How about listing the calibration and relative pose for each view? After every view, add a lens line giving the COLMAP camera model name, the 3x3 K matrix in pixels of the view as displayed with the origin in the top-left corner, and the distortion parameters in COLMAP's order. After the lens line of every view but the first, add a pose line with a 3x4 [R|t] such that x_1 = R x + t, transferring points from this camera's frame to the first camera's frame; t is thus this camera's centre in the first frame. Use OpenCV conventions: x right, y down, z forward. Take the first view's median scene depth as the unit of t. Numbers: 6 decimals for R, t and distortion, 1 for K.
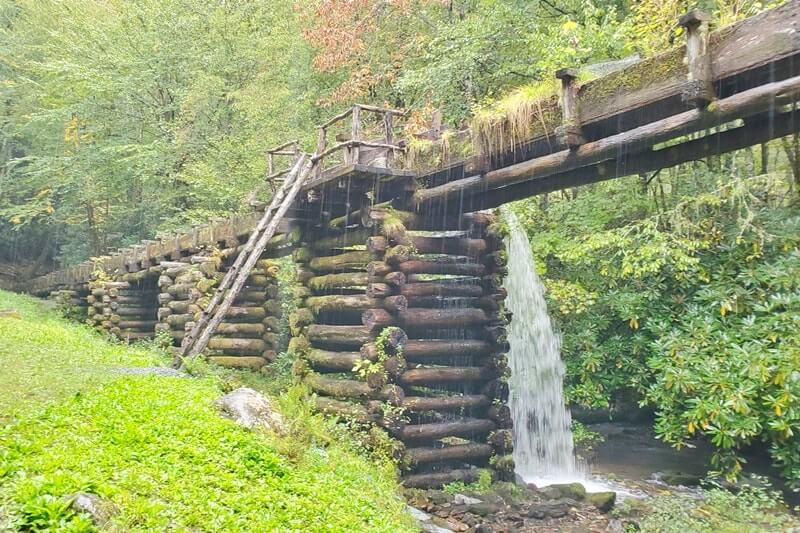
lens RADIAL K [[733.6, 0, 349.3], [0, 733.6, 248.4], [0, 0, 1]] dist [0.052591, -0.007950]
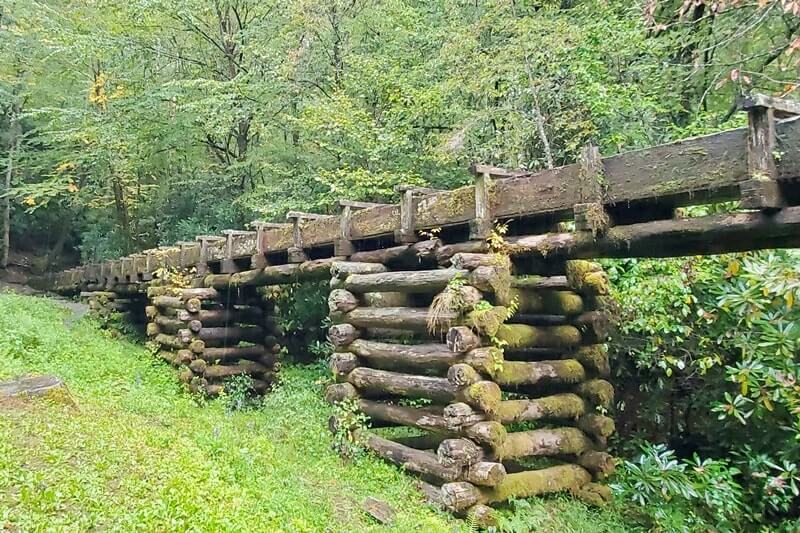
lens RADIAL K [[636.8, 0, 342.1], [0, 636.8, 268.3], [0, 0, 1]] dist [0.010450, 0.003972]
pose [[0.999323, -0.011620, 0.034915, -0.267346], [0.009671, 0.998412, 0.055491, -0.001572], [-0.035504, -0.055115, 0.997849, 0.570504]]
